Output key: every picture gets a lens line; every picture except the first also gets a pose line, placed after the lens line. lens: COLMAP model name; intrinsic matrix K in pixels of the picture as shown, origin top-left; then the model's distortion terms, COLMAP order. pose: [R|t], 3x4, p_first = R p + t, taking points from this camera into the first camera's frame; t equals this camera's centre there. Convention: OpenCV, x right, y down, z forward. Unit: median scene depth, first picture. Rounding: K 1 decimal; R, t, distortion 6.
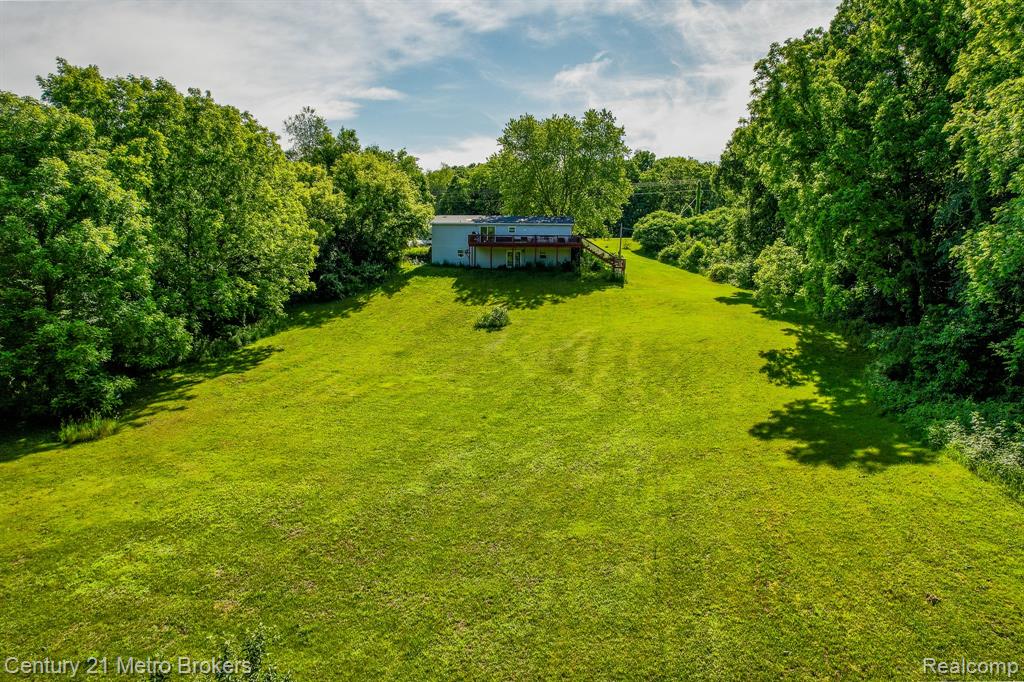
lens RADIAL K [[653.3, 0, 512.0], [0, 653.3, 341.0], [0, 0, 1]] dist [-0.047894, -0.000129]
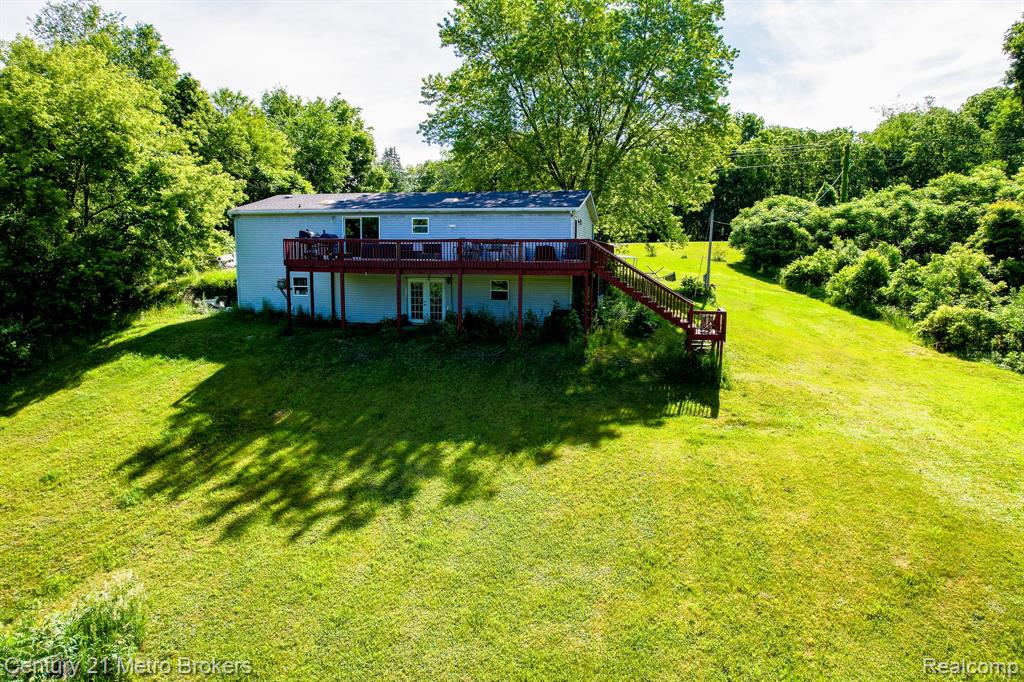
lens RADIAL K [[653.3, 0, 512.0], [0, 653.3, 341.0], [0, 0, 1]] dist [-0.047894, -0.000129]
pose [[0.992230, 0.014975, -0.123513, 0.082478], [-0.015345, 0.999880, -0.002049, -0.083407], [0.123467, 0.003928, 0.992341, 0.509209]]
